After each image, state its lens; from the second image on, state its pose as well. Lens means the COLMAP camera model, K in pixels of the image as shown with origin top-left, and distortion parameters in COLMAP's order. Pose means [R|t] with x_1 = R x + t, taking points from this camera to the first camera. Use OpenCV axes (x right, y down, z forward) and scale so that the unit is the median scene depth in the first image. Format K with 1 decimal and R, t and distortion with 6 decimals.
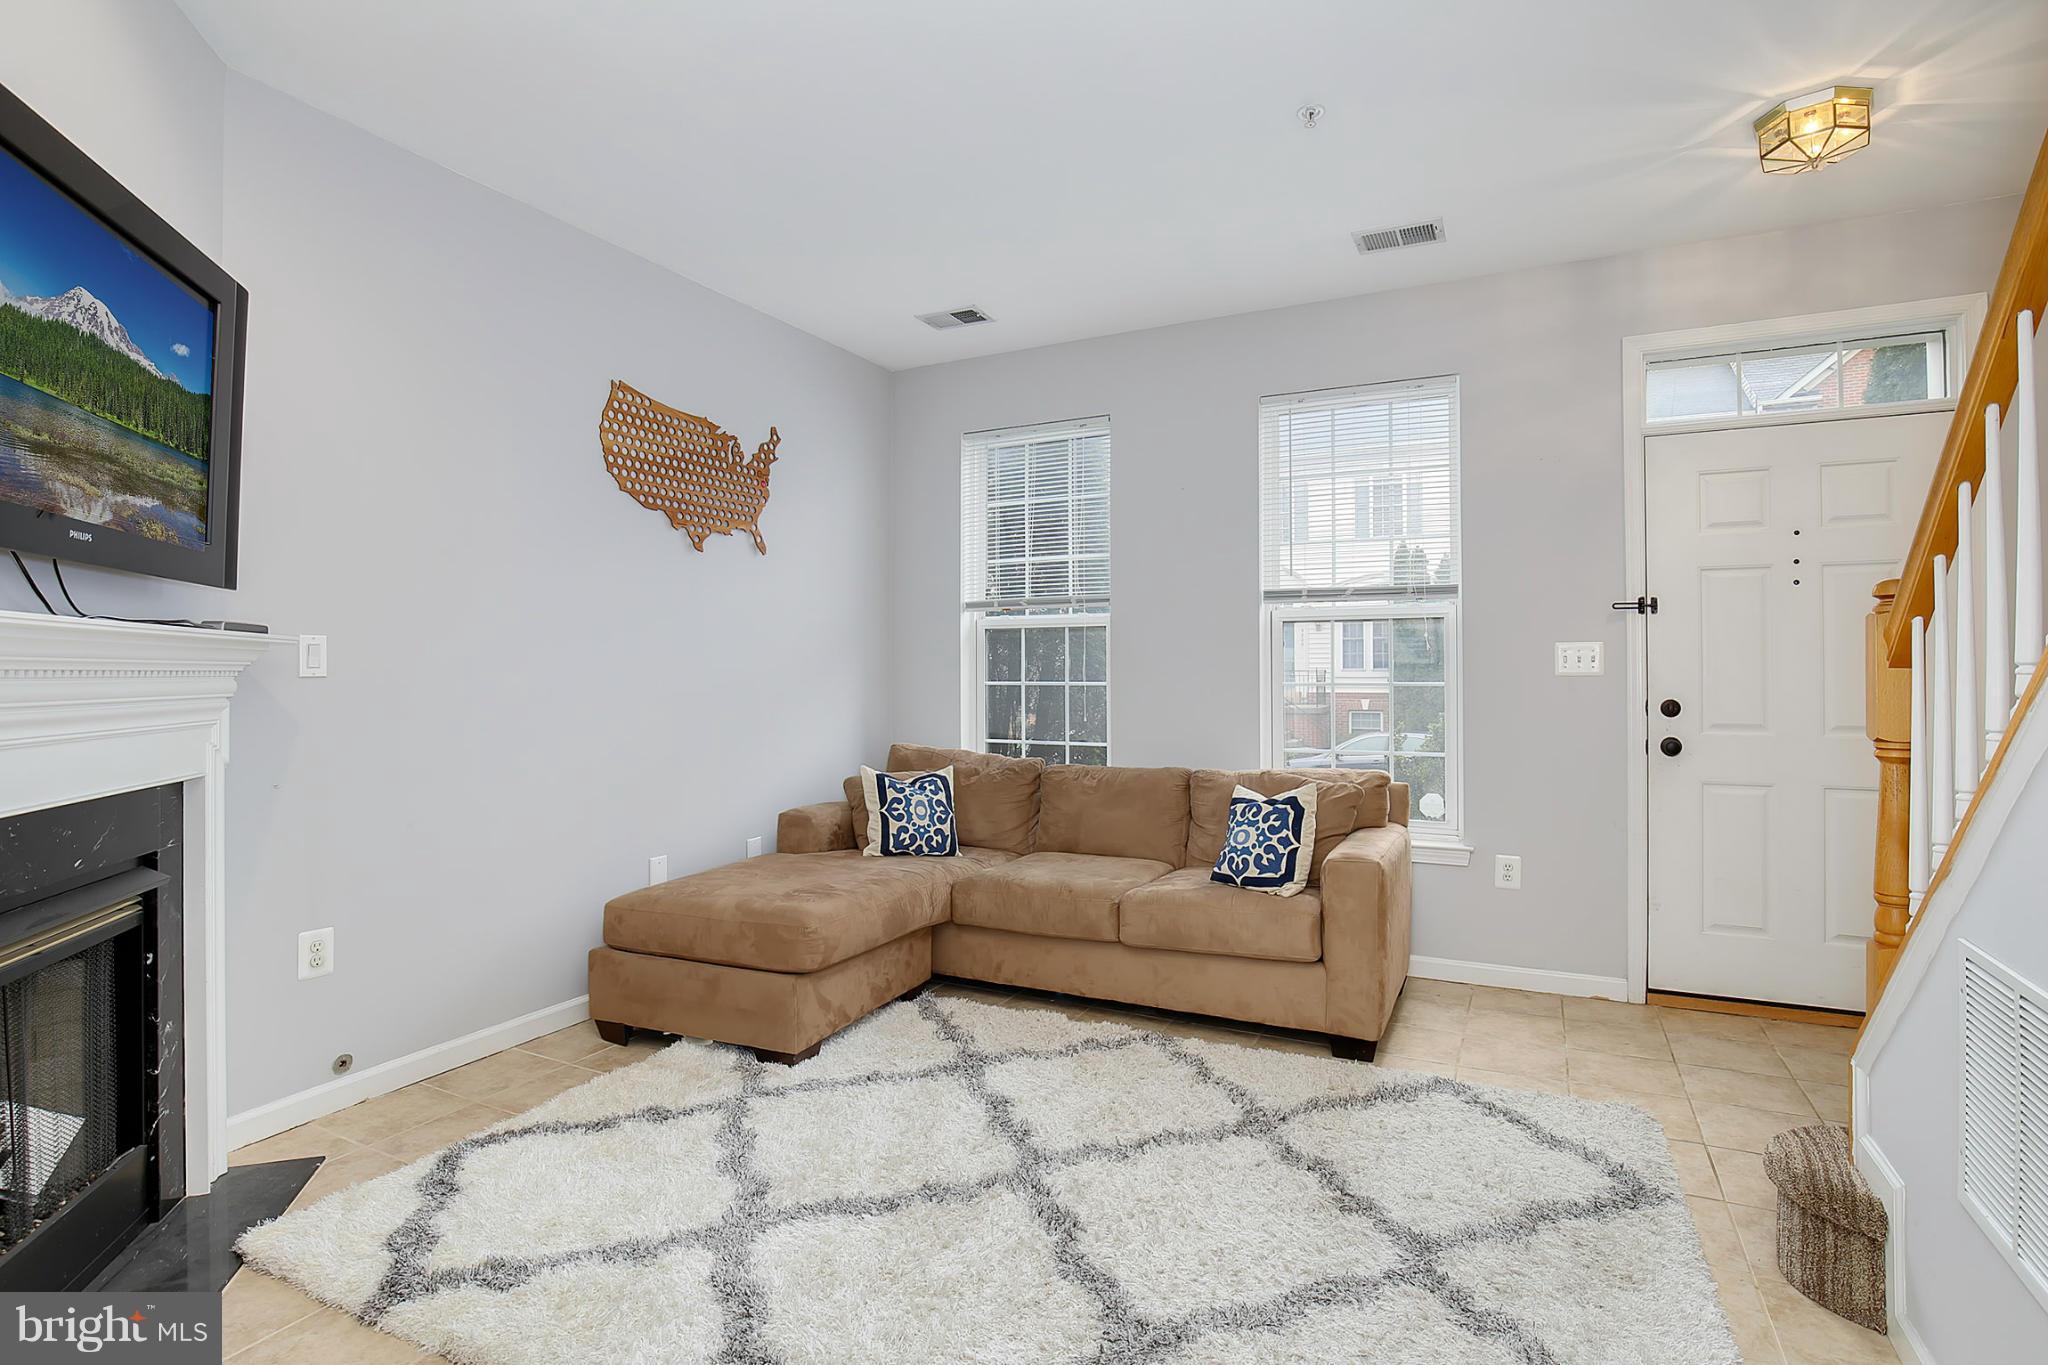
lens RADIAL K [[1001.4, 0, 1029.8], [0, 1001.4, 657.6], [0, 0, 1]] dist [-0.026494, 0.000280]
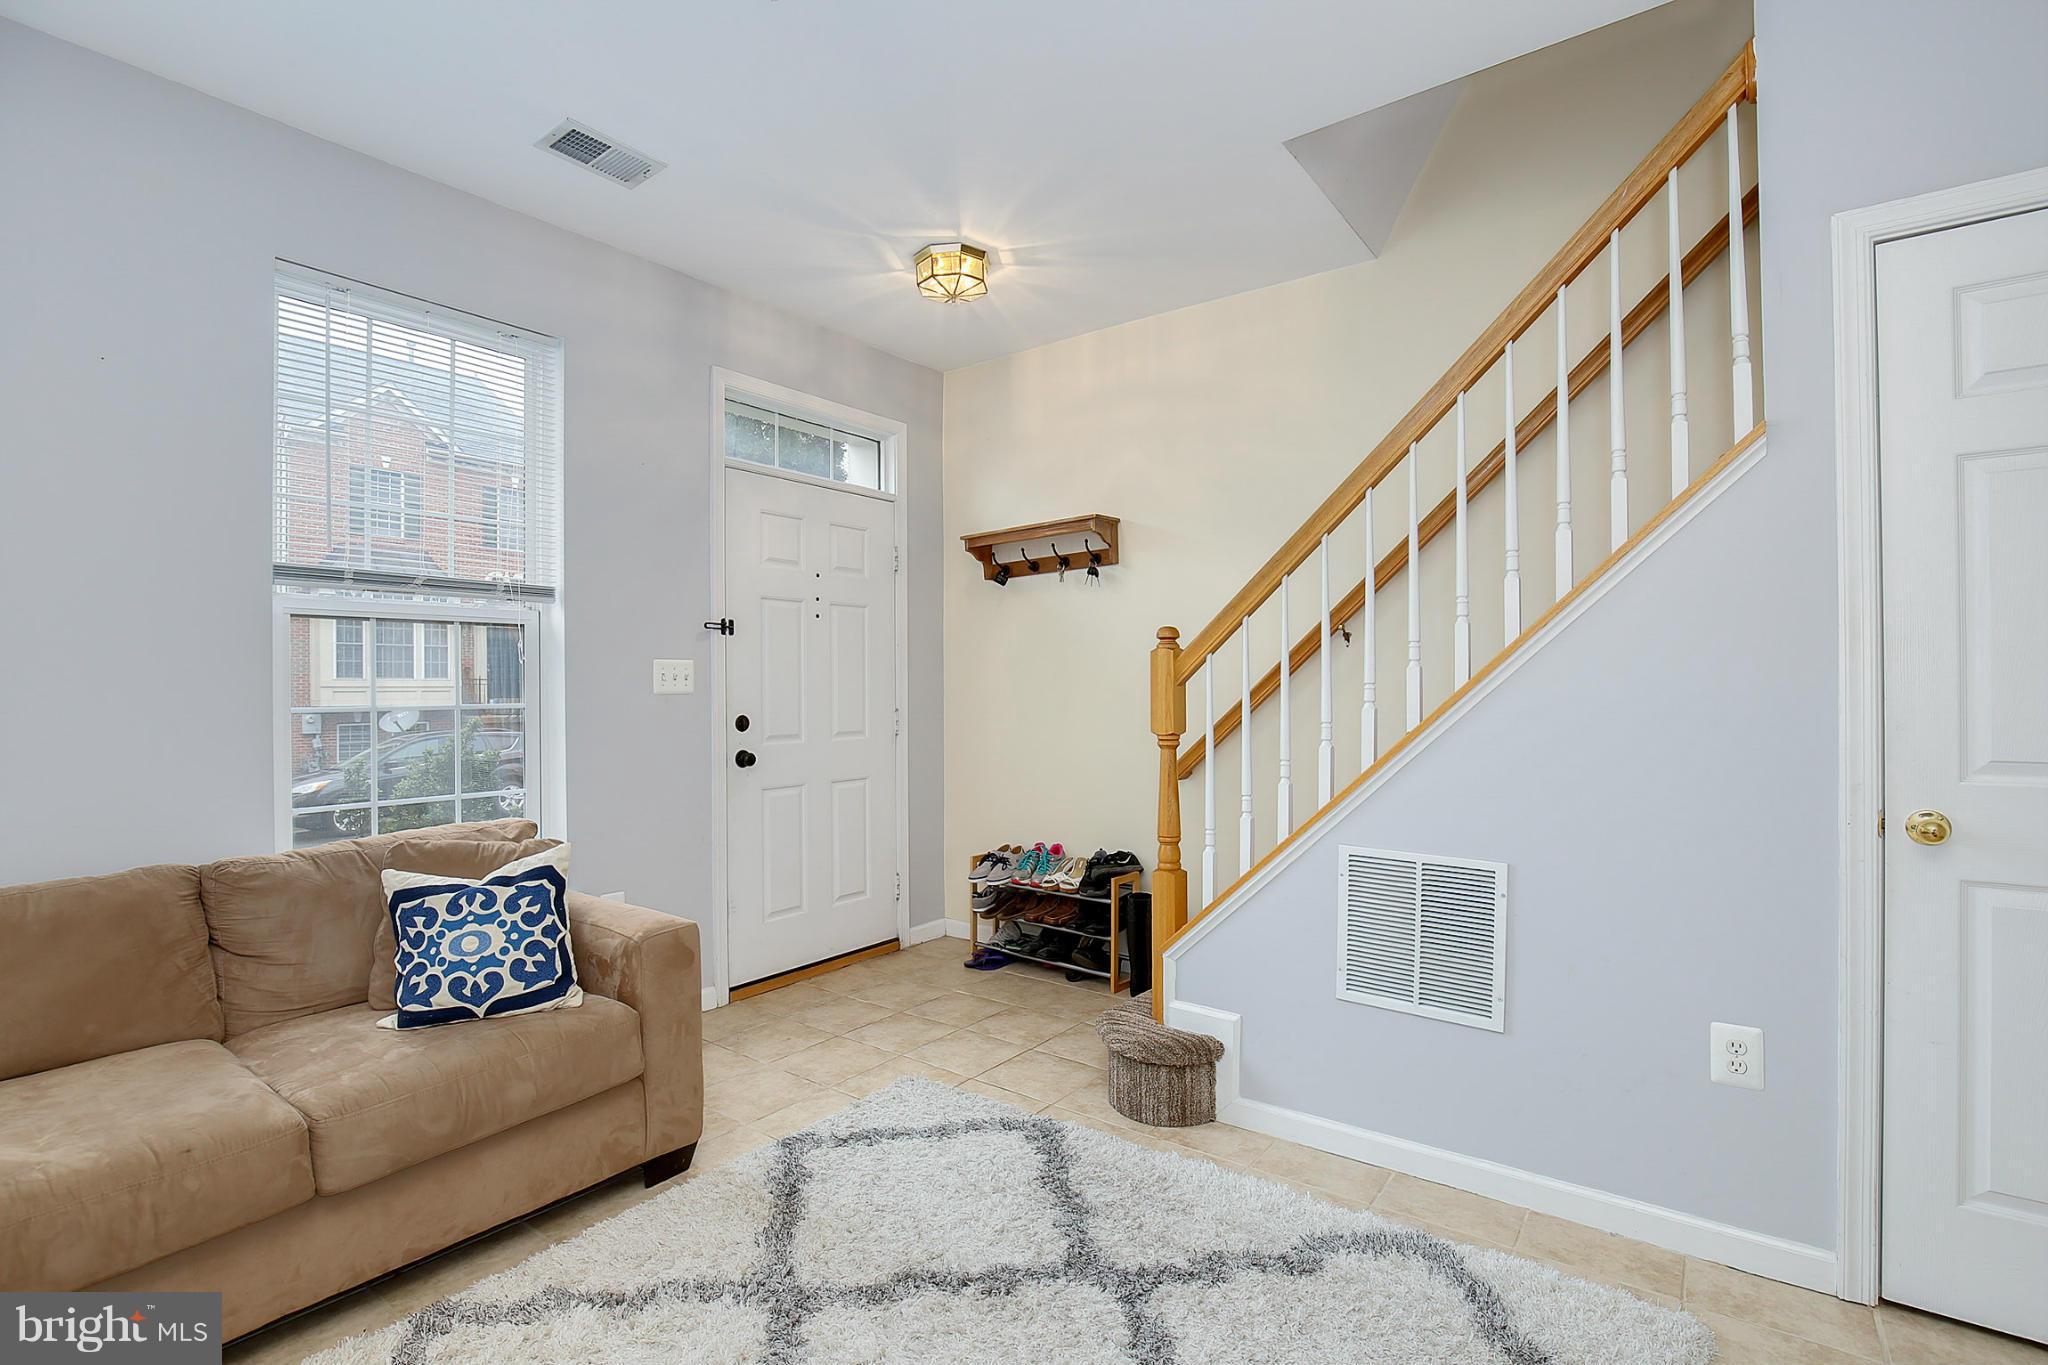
lens RADIAL K [[944.0, 0, 1018.2], [0, 944.0, 686.5], [0, 0, 1]] dist [-0.036075, 0.005945]
pose [[0.180067, 0.001122, 0.983654, -0.331297], [-0.009286, 0.999957, 0.000560, 0.007922], [-0.983611, -0.009235, 0.180069, 0.553848]]
